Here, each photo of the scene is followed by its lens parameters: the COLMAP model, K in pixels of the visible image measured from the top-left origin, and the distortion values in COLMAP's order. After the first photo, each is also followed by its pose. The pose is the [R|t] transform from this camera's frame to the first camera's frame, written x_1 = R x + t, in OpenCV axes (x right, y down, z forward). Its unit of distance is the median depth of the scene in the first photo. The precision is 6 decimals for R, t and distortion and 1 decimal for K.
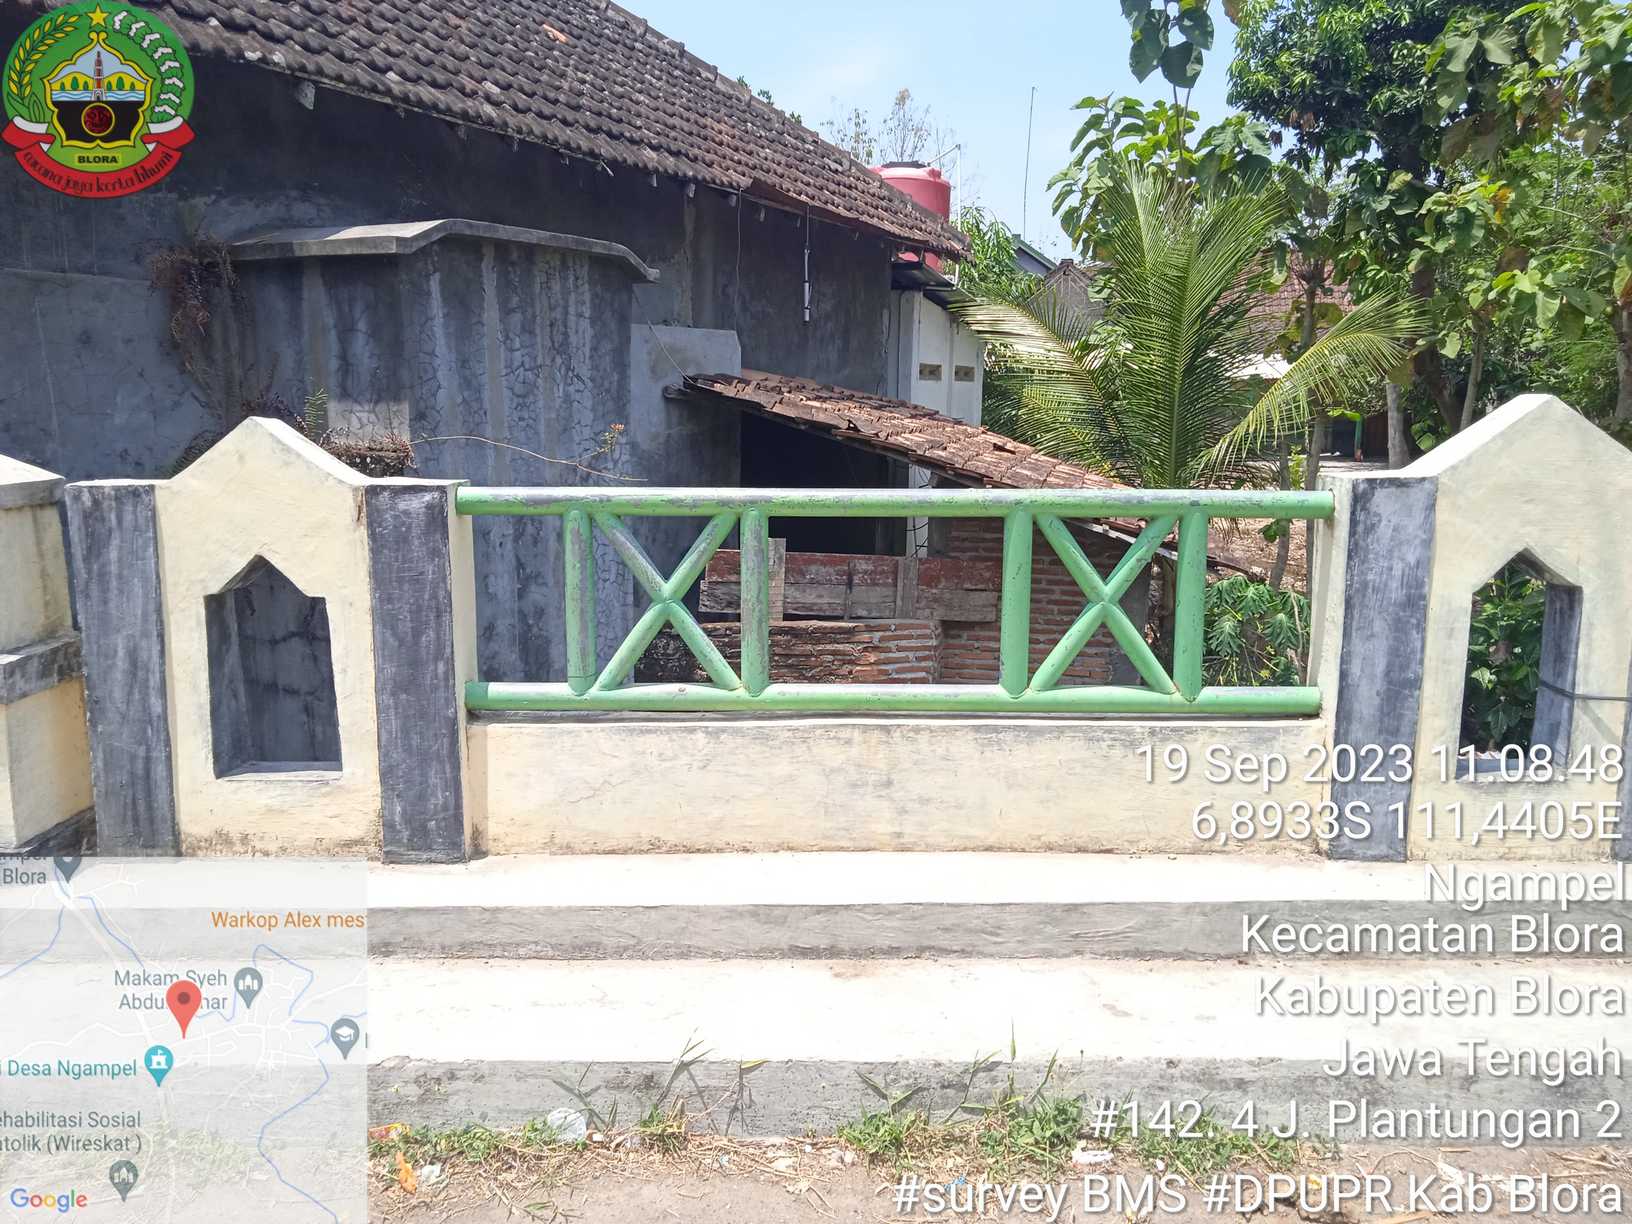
lens RADIAL K [[1354.0, 0, 826.3], [0, 1354.0, 609.2], [0, 0, 1]] dist [0.056132, -0.070855]
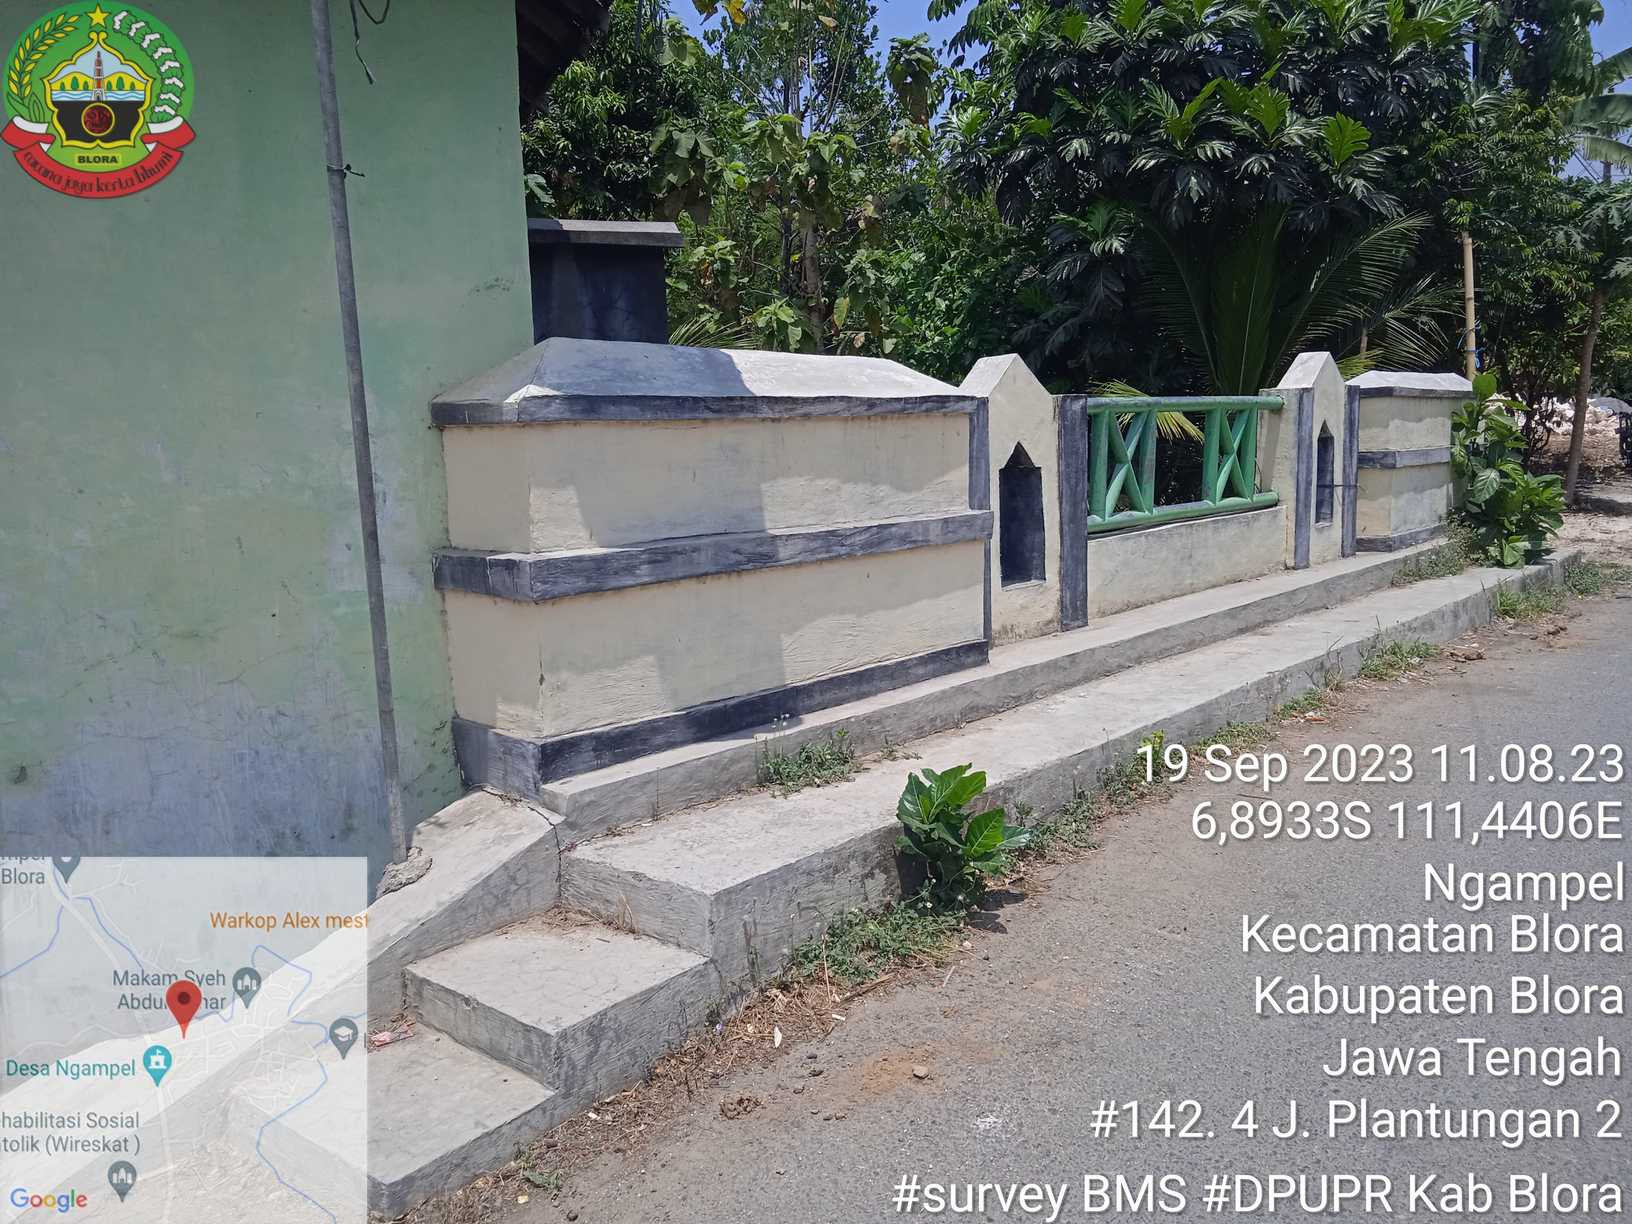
lens RADIAL K [[1354.0, 0, 816.5], [0, 1354.0, 620.0], [0, 0, 1]] dist [0.056132, -0.070855]
pose [[0.656910, -0.130695, 0.742555, -1.700225], [0.146015, 0.988269, 0.044768, 0.056738], [-0.739695, 0.079016, 0.668287, 0.140132]]
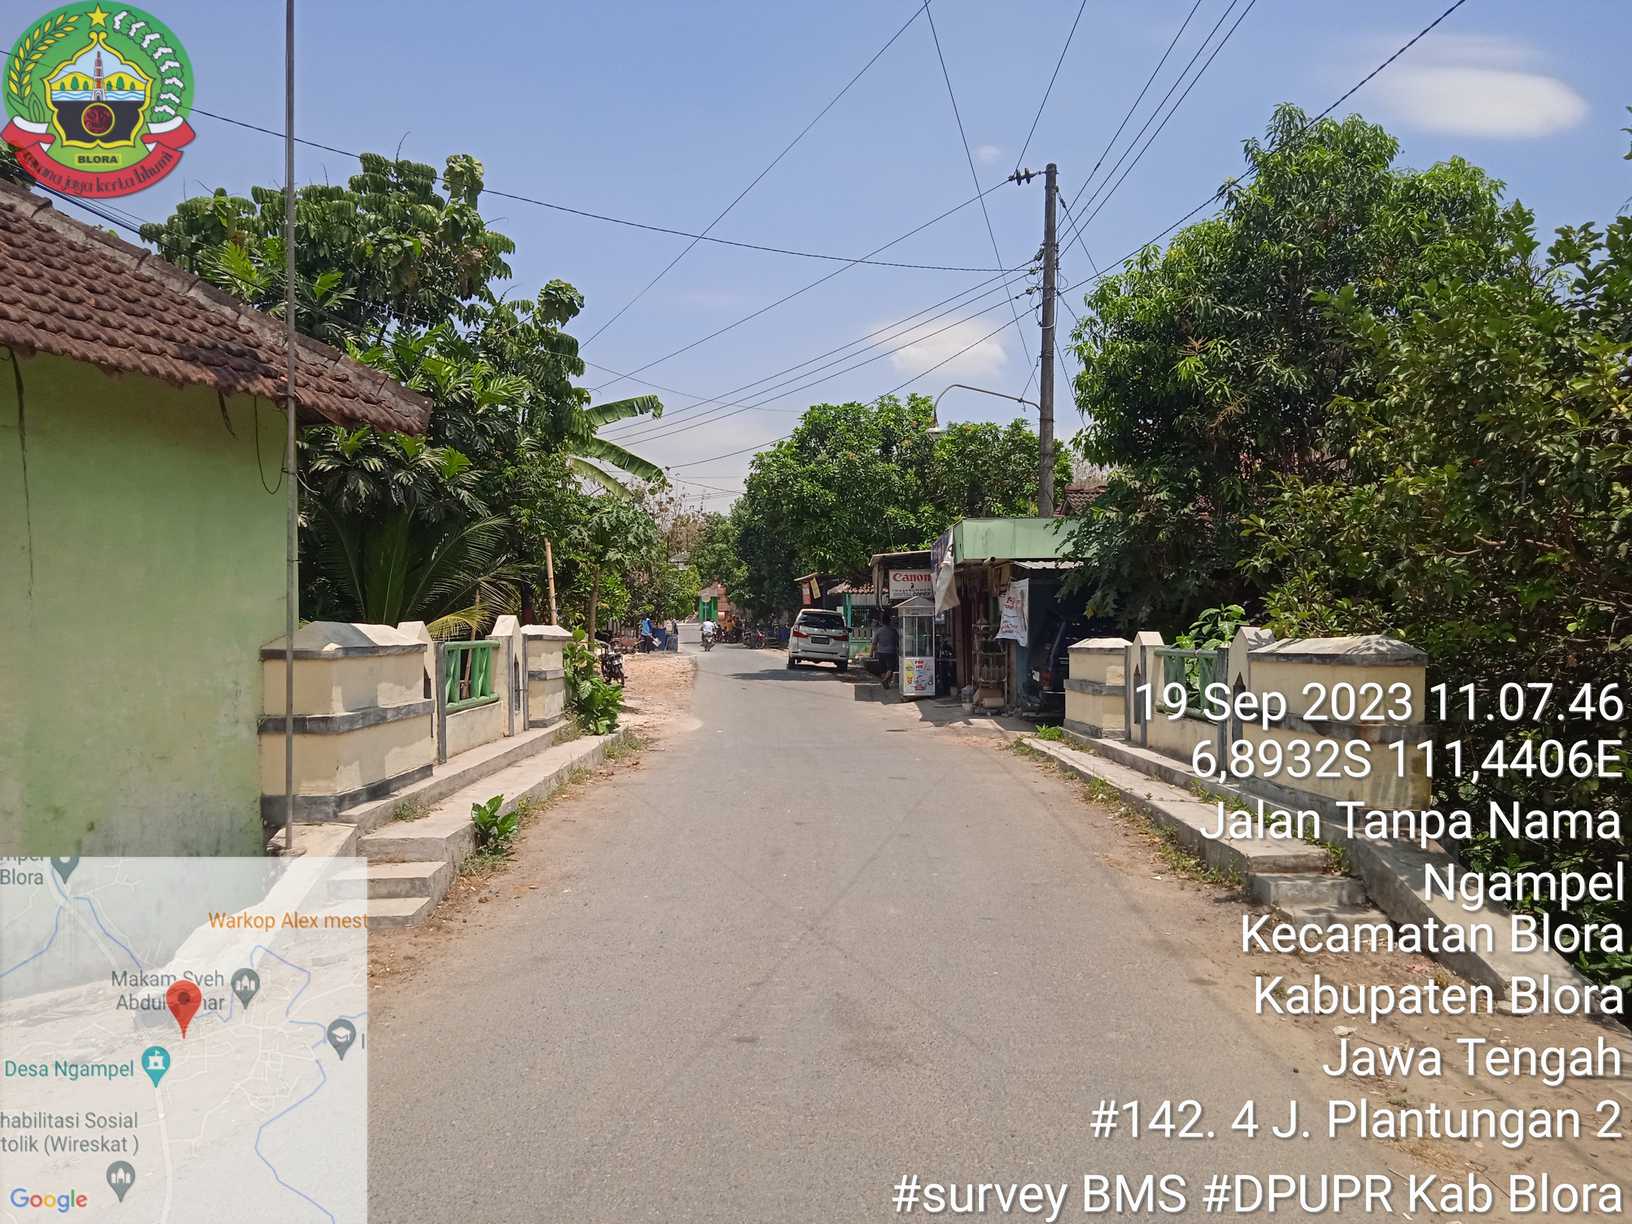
lens RADIAL K [[1354.0, 0, 814.5], [0, 1354.0, 616.0], [0, 0, 1]] dist [0.056132, -0.070855]
pose [[0.001789, 0.001340, 0.999998, -3.454704], [0.164361, 0.986399, -0.001616, -0.004540], [-0.986399, 0.164364, 0.001544, 0.106755]]
